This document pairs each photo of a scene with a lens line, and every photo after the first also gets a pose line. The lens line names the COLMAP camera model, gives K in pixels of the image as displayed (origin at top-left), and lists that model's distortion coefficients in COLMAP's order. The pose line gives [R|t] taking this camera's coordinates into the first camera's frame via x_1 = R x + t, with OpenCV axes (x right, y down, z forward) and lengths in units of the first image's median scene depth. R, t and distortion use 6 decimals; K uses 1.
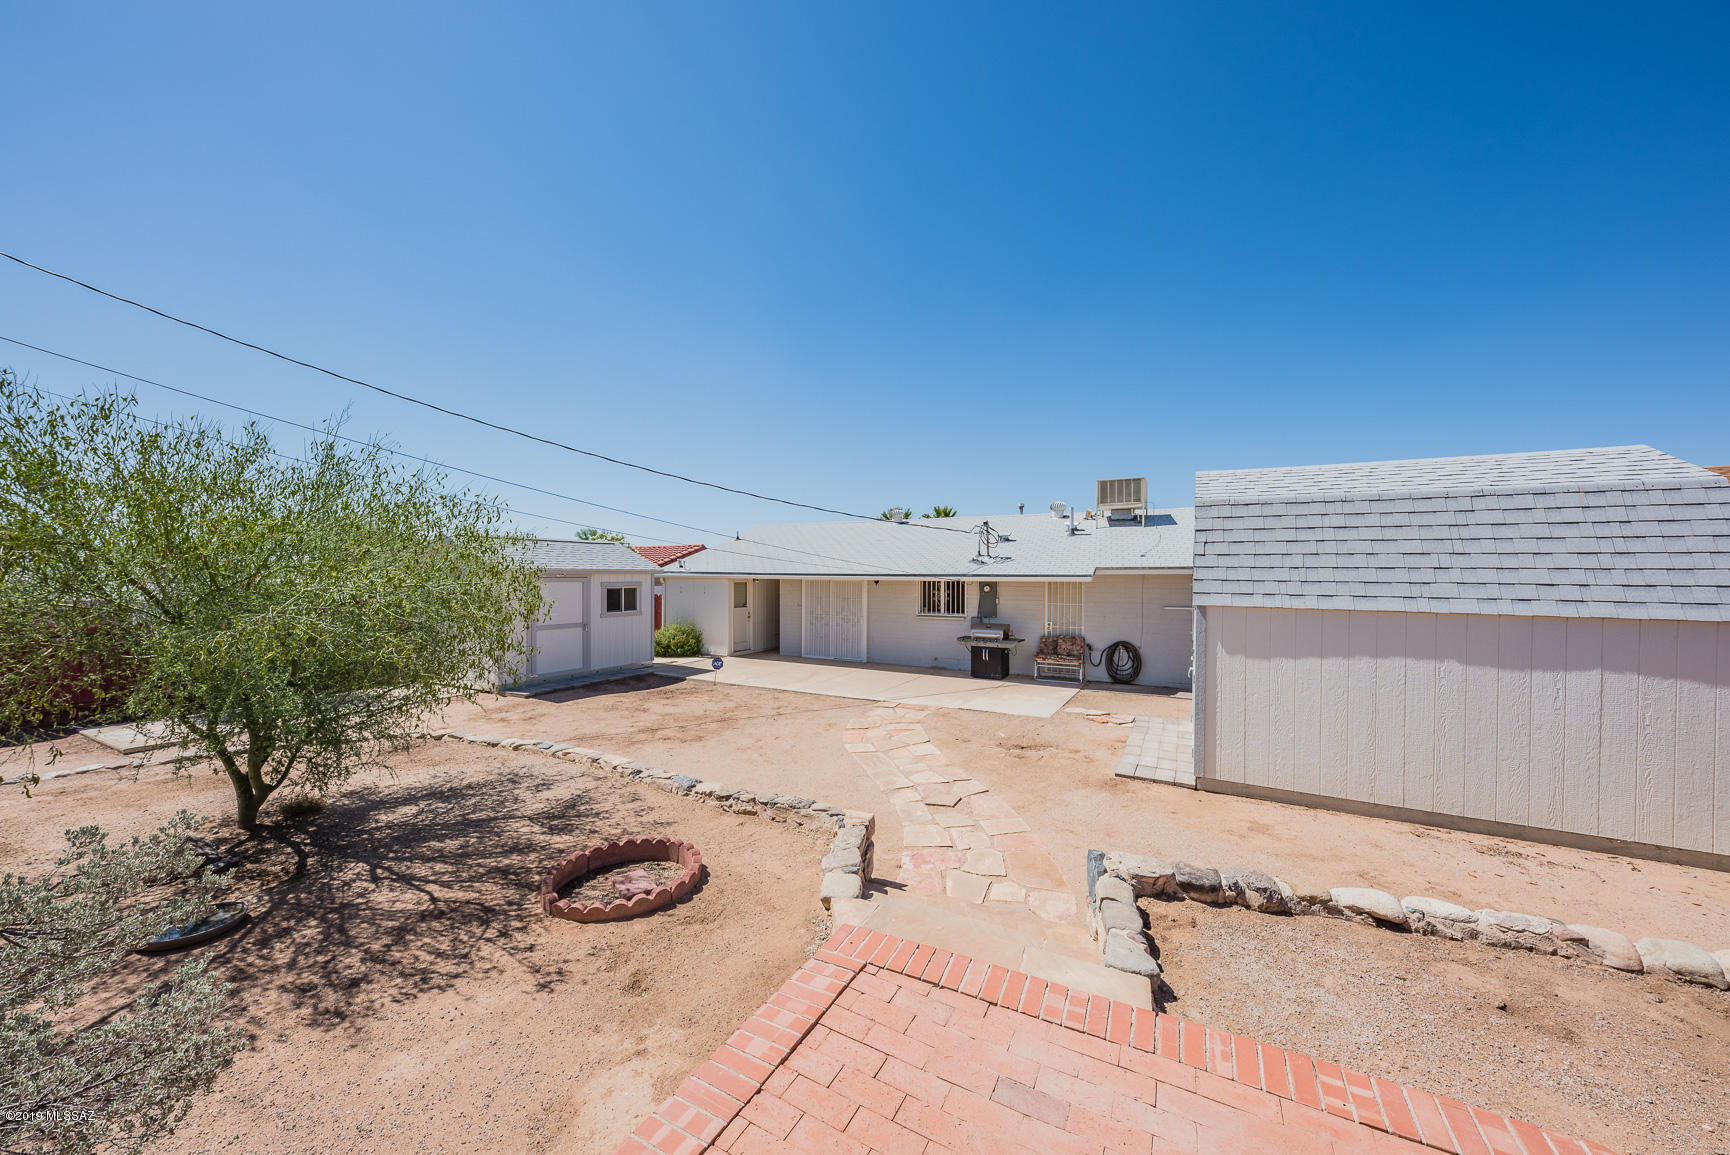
lens RADIAL K [[687.1, 0, 860.5], [0, 687.1, 575.8], [0, 0, 1]] dist [0.009966, -0.001703]
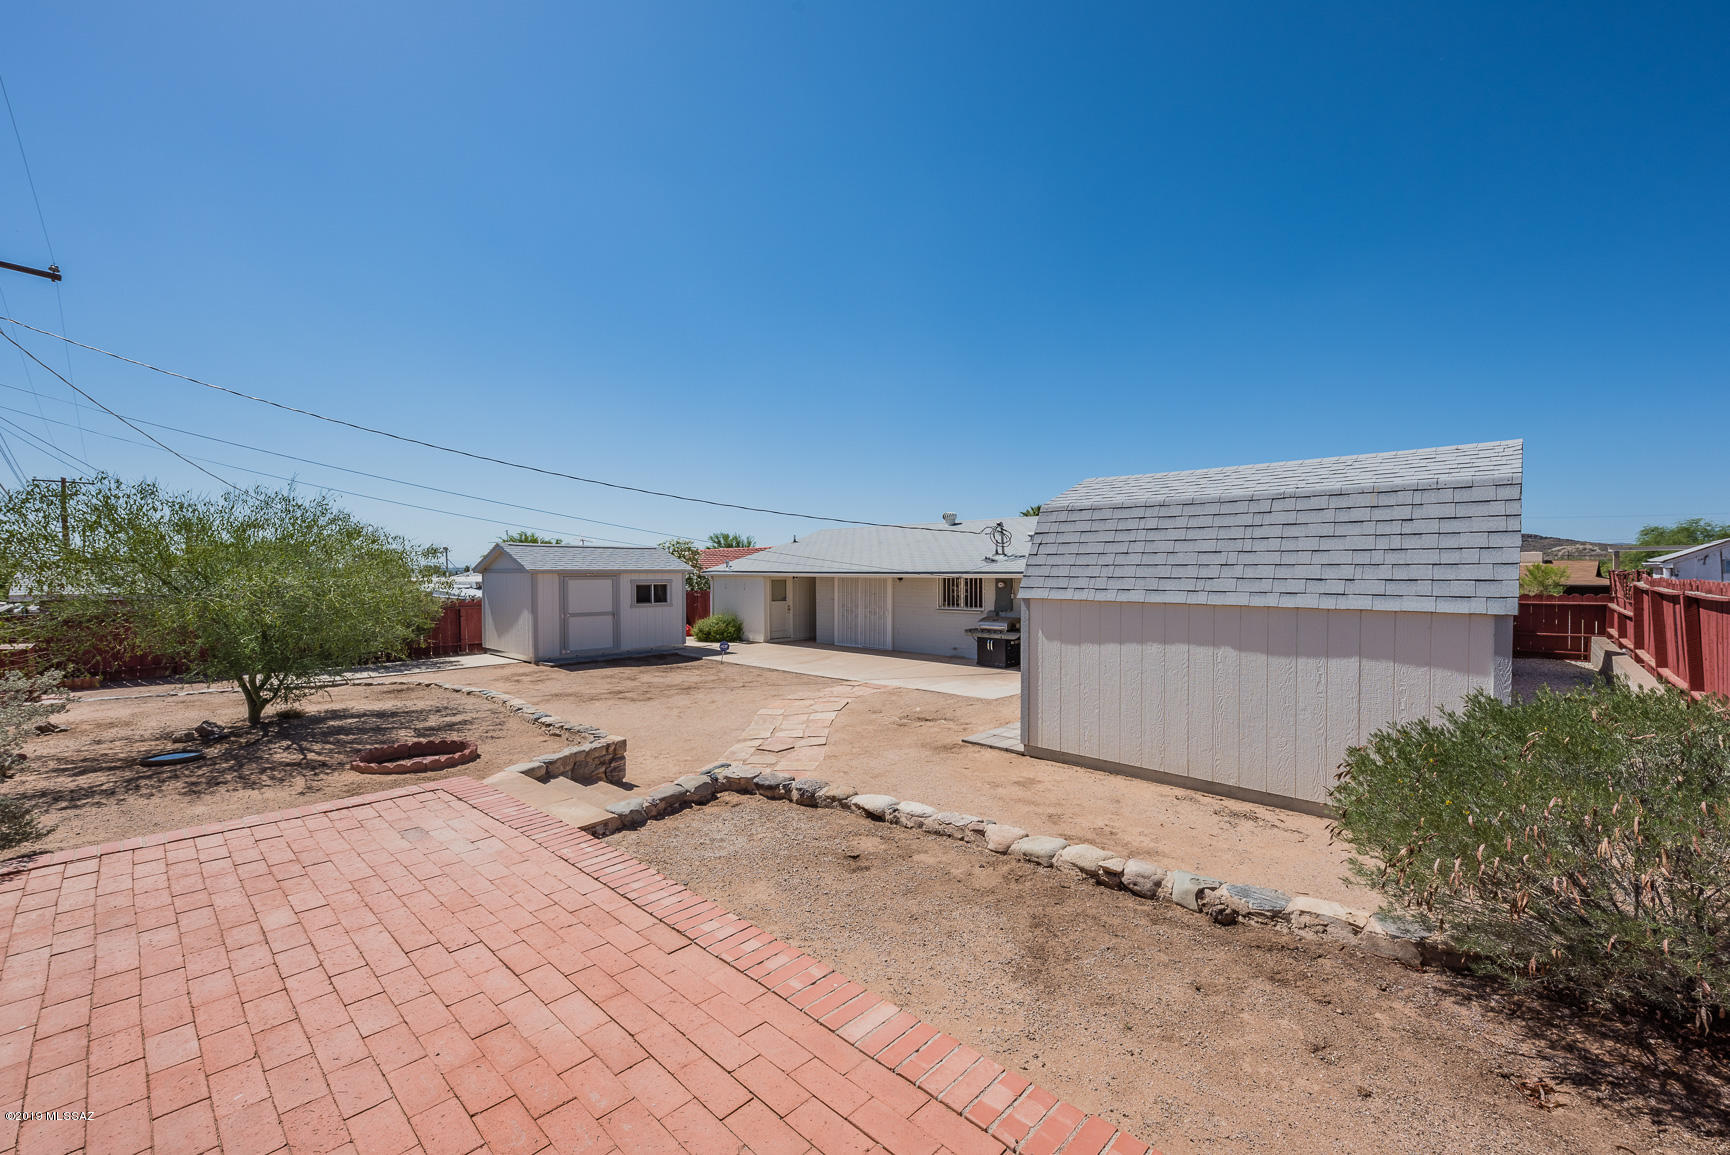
lens RADIAL K [[687.1, 0, 917.7], [0, 687.1, 580.9], [0, 0, 1]] dist [0.009966, -0.001703]
pose [[0.979883, -0.002439, -0.199557, 0.561618], [0.004666, 0.999932, 0.010691, 0.000696], [0.199517, -0.011407, 0.979828, -0.183285]]
